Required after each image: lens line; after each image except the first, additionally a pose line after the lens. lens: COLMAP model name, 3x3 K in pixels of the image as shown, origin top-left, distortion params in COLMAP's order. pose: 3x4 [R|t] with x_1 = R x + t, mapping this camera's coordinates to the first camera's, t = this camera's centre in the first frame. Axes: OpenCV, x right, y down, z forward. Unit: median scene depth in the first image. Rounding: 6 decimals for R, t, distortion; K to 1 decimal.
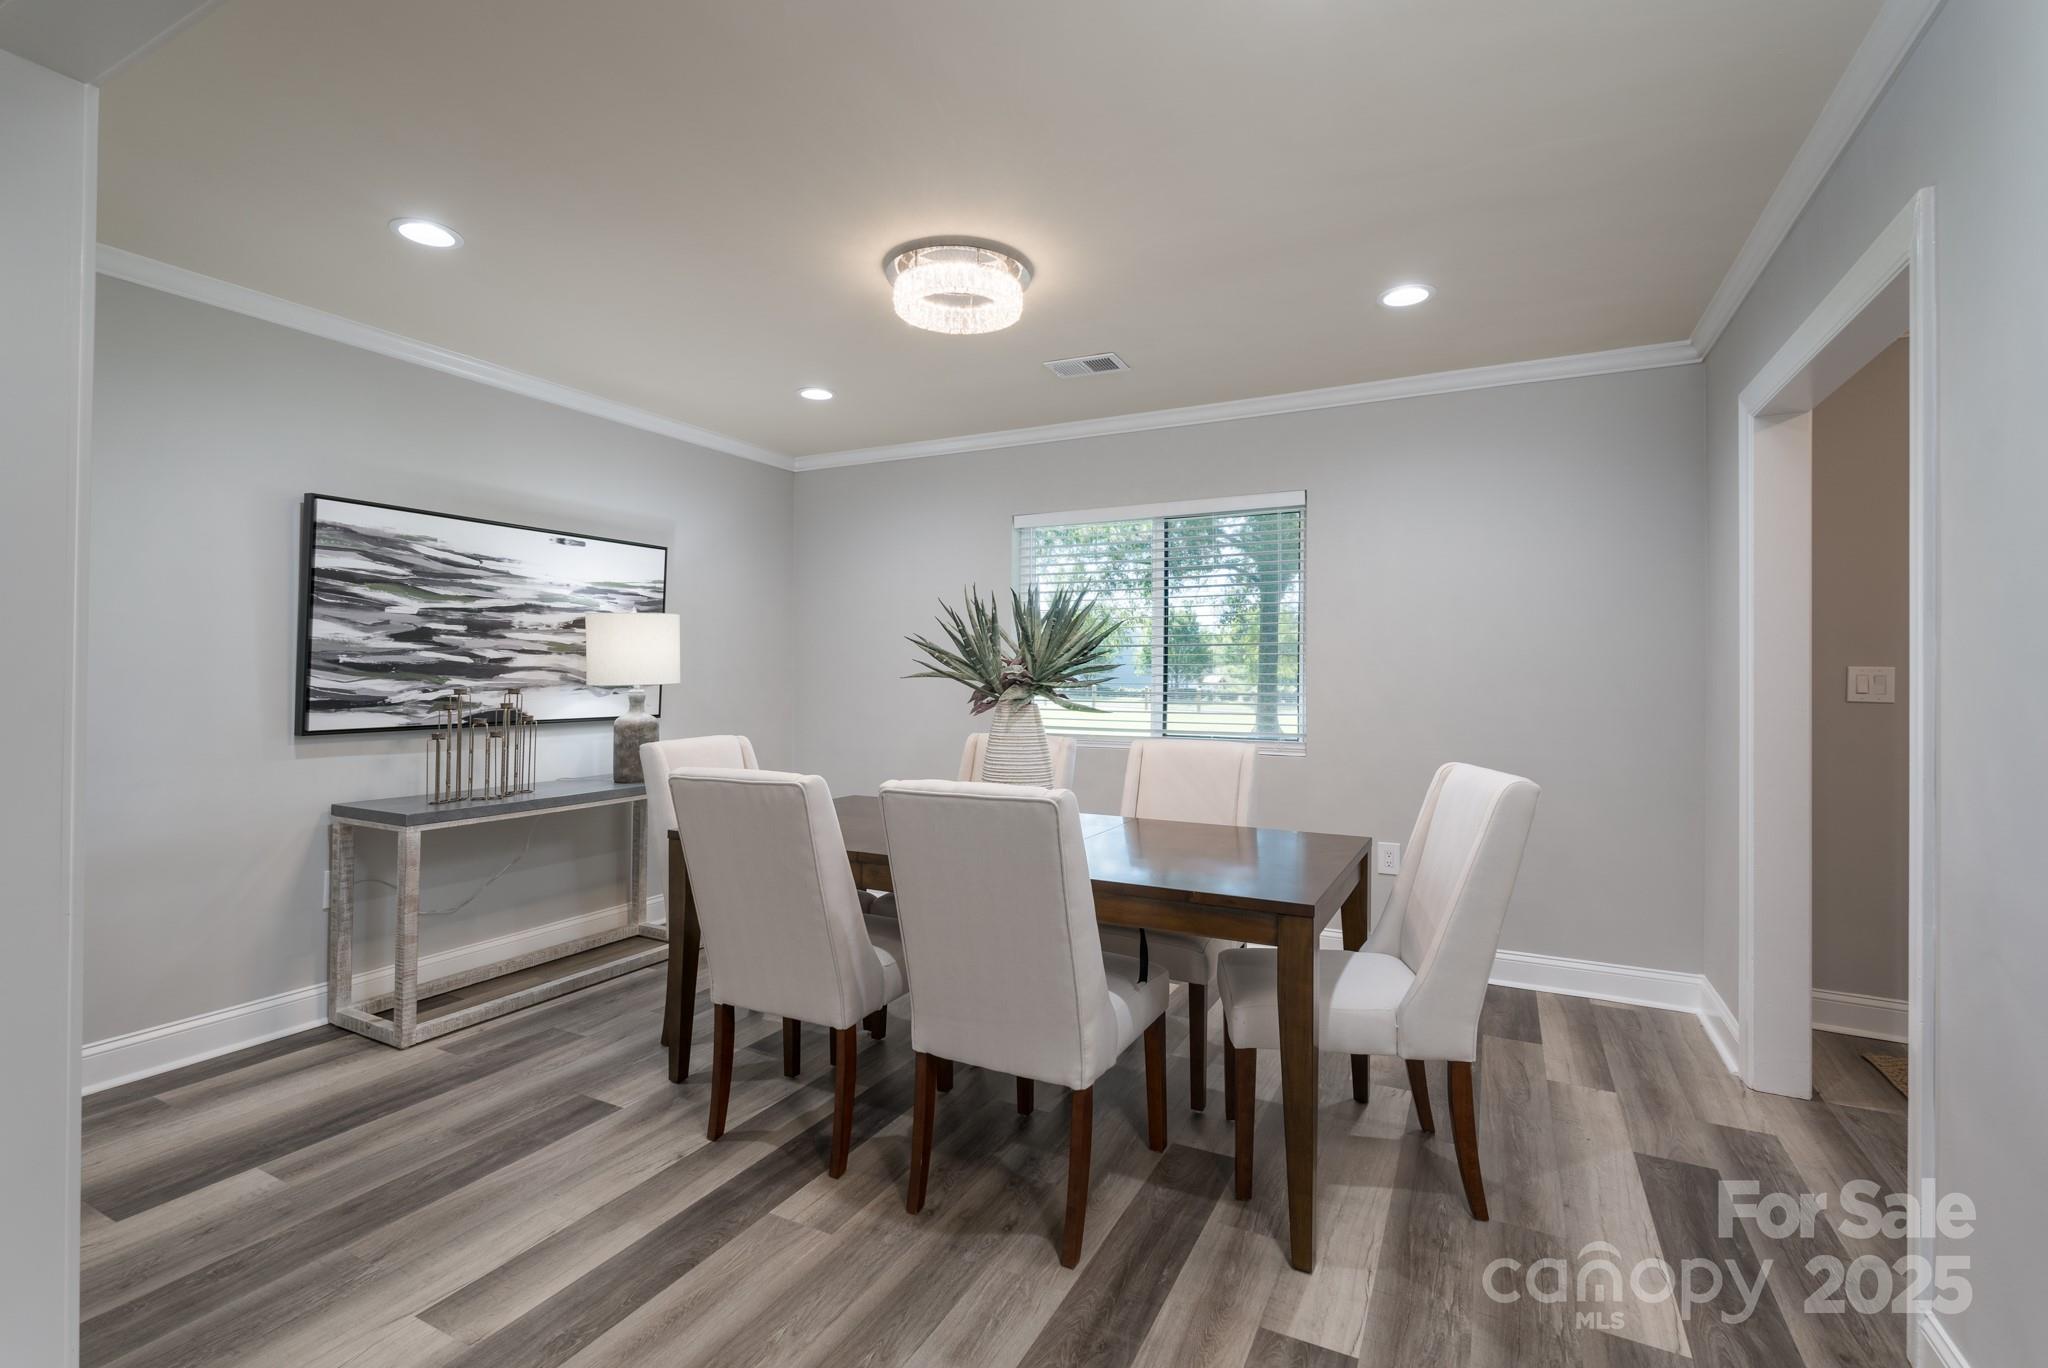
lens RADIAL K [[926.5, 0, 1019.6], [0, 926.5, 677.7], [0, 0, 1]] dist [-0.005045, 0.000158]
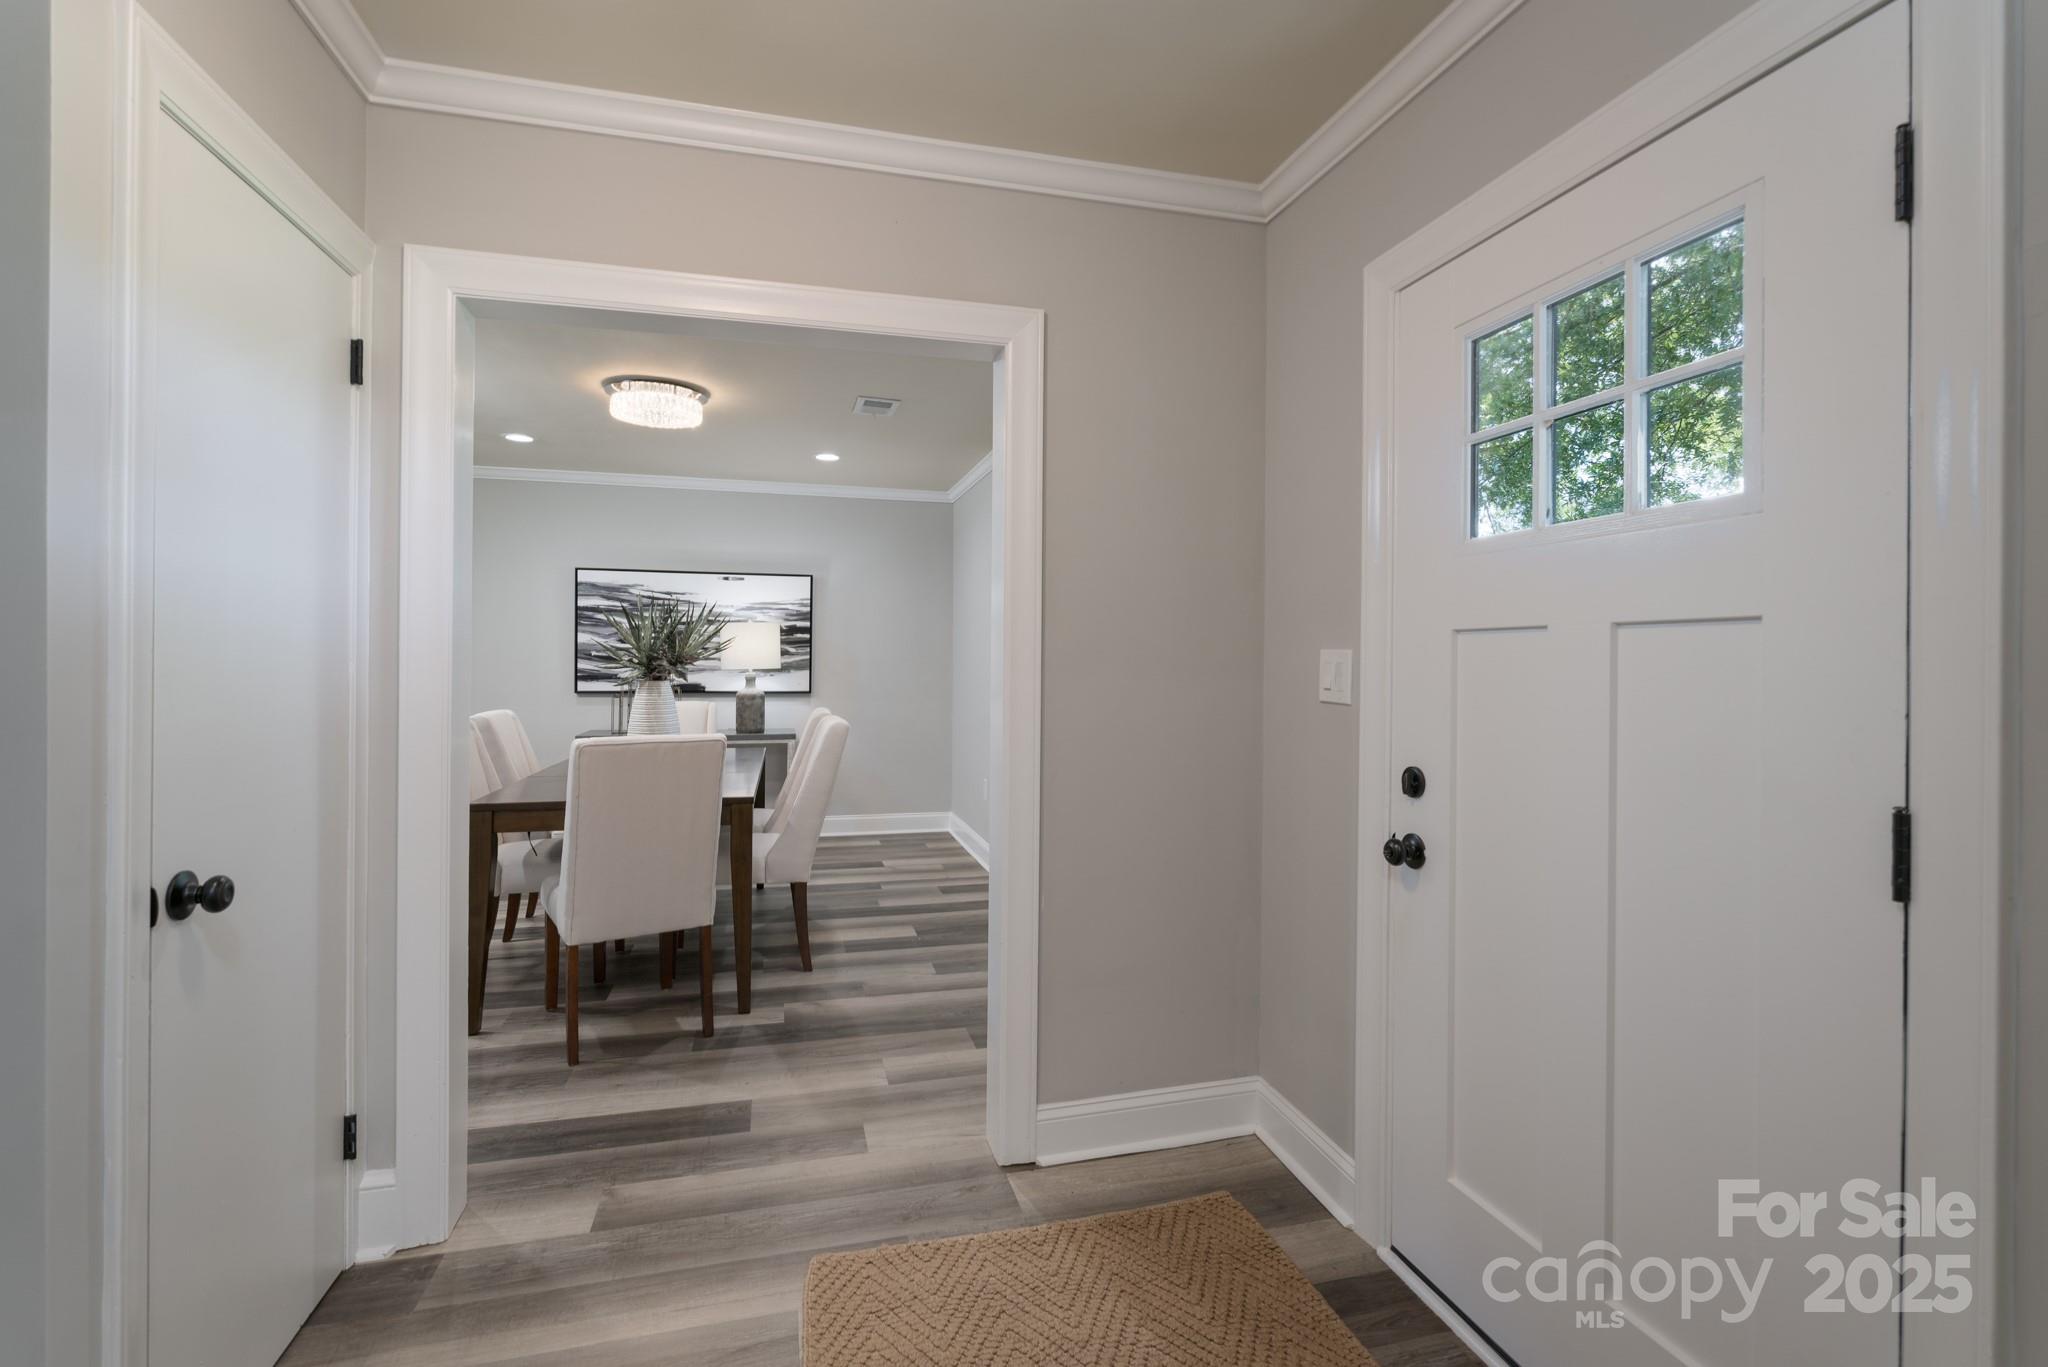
lens RADIAL K [[926.5, 0, 1024.3], [0, 926.5, 674.9], [0, 0, 1]] dist [-0.005045, 0.000158]
pose [[0.675266, 0.010520, -0.737499, 1.237085], [-0.008862, 0.999942, 0.006149, 0.004134], [0.737521, 0.002384, 0.675320, 0.370202]]
